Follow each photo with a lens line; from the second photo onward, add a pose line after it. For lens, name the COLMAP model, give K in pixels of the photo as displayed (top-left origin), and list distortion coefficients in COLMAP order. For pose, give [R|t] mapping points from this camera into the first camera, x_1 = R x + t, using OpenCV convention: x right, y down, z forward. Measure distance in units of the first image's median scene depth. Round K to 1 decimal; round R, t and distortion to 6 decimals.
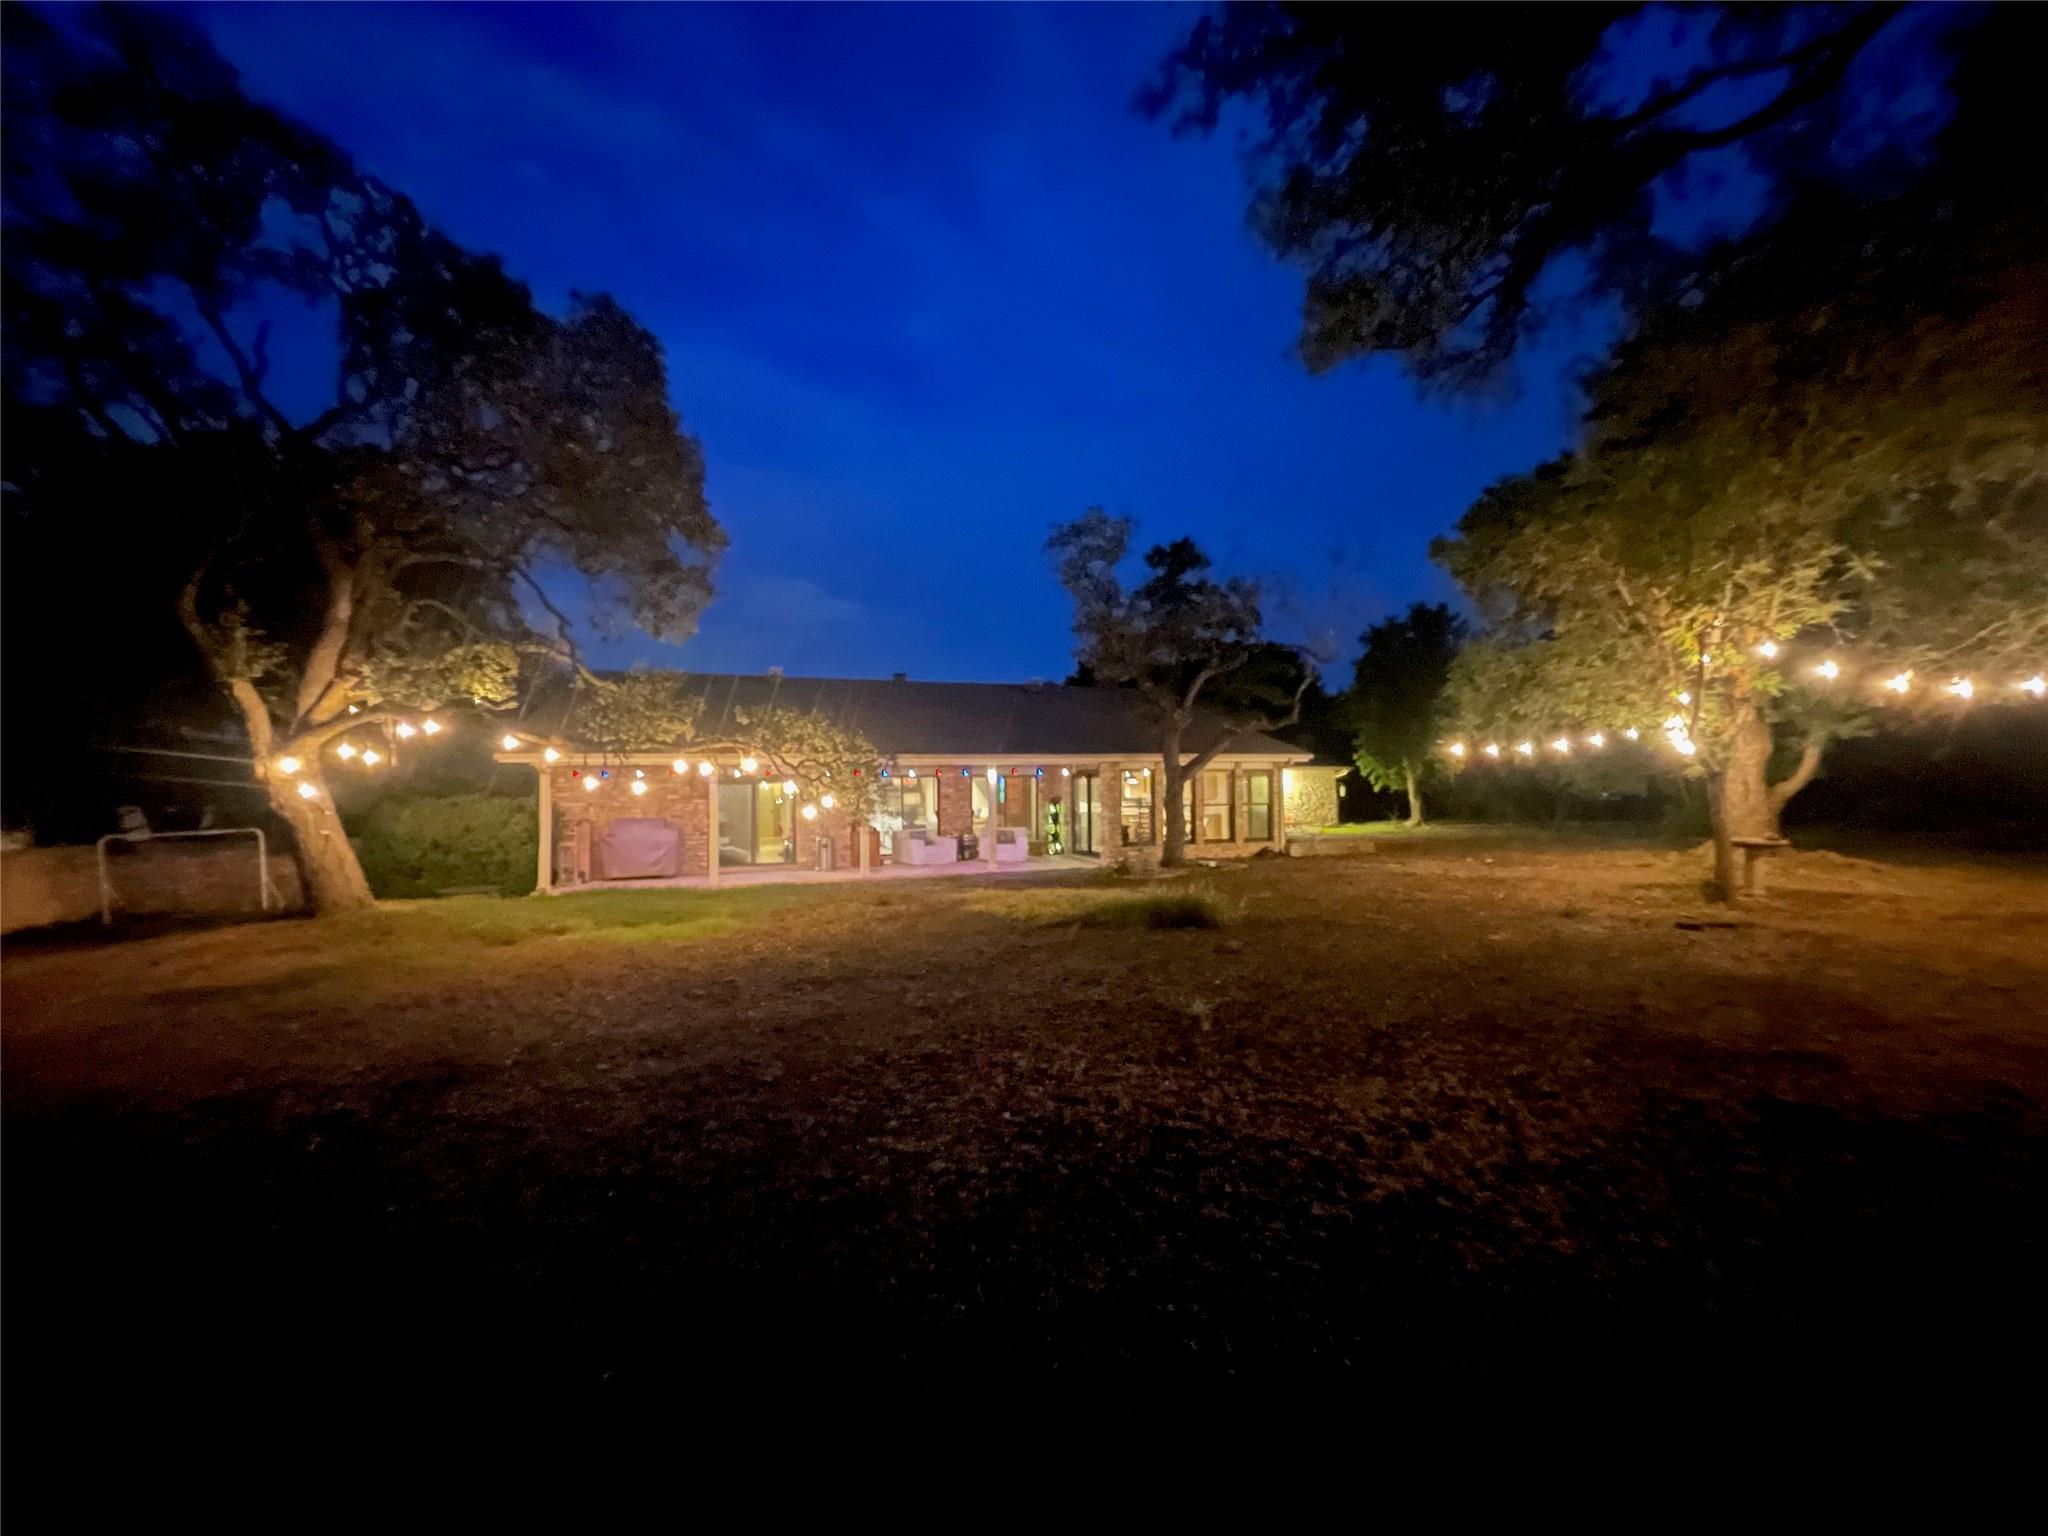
lens RADIAL K [[821.4, 0, 1004.3], [0, 821.4, 759.6], [0, 0, 1]] dist [-0.000721, -0.000292]
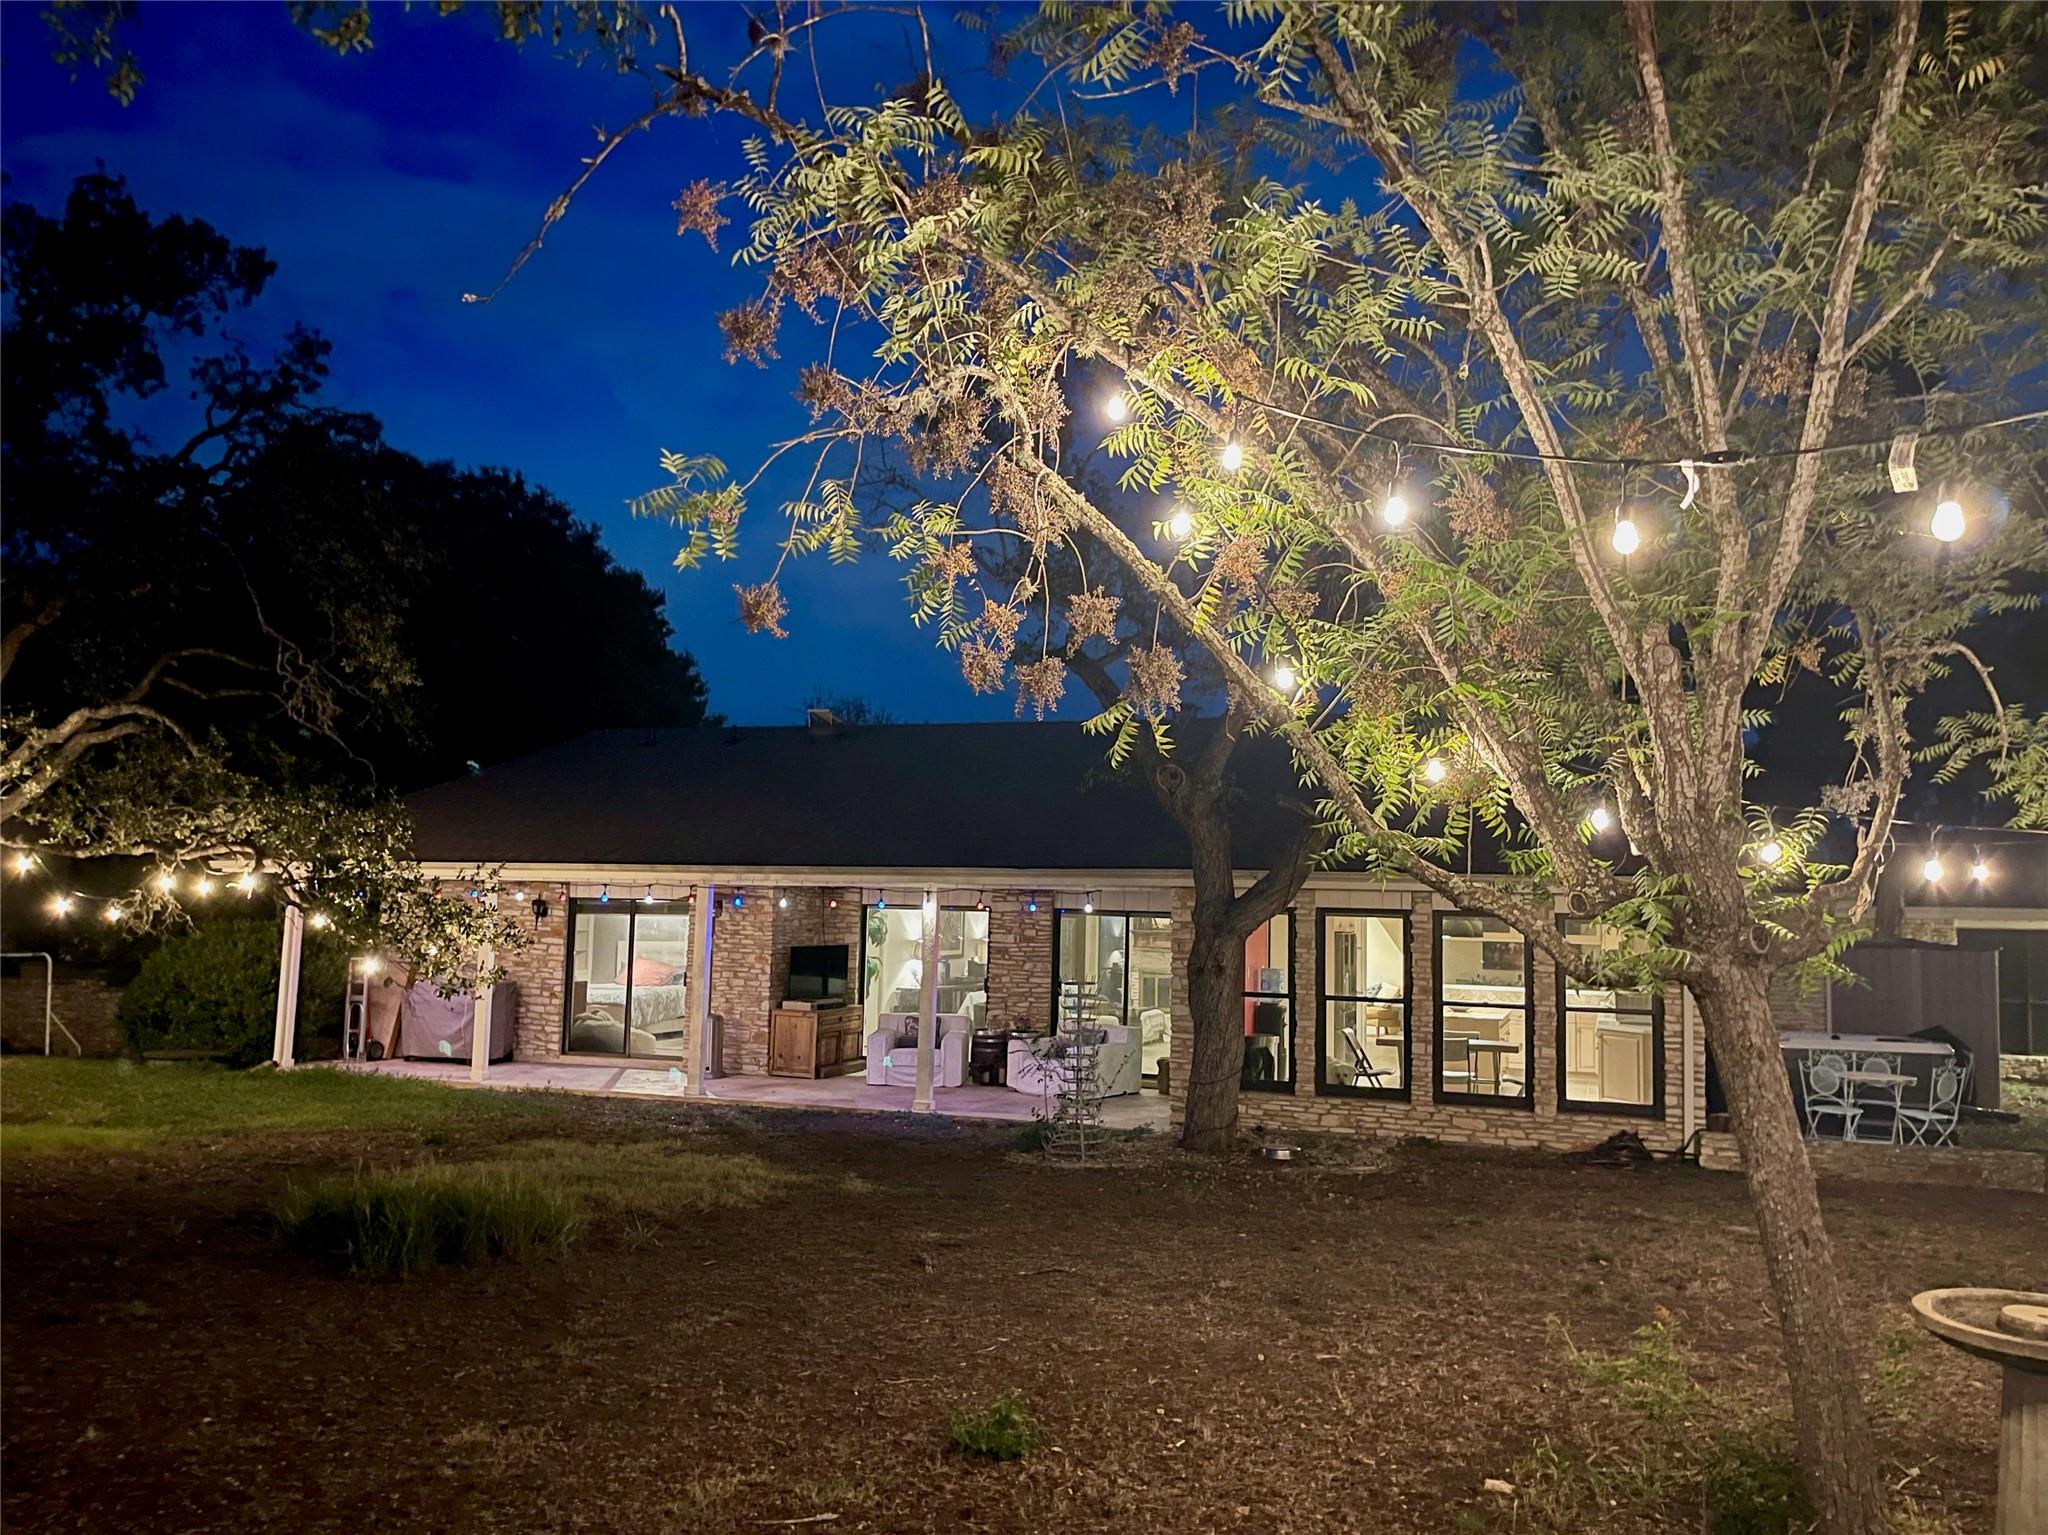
lens RADIAL K [[1516.7, 0, 1024.0], [0, 1516.7, 767.5], [0, 0, 1]] dist [0.055261, -0.061650]
pose [[0.782293, -0.030765, -0.622151, 0.353663], [-0.015194, 0.997540, -0.068434, -0.001859], [0.622726, 0.062988, 0.779901, 0.202871]]
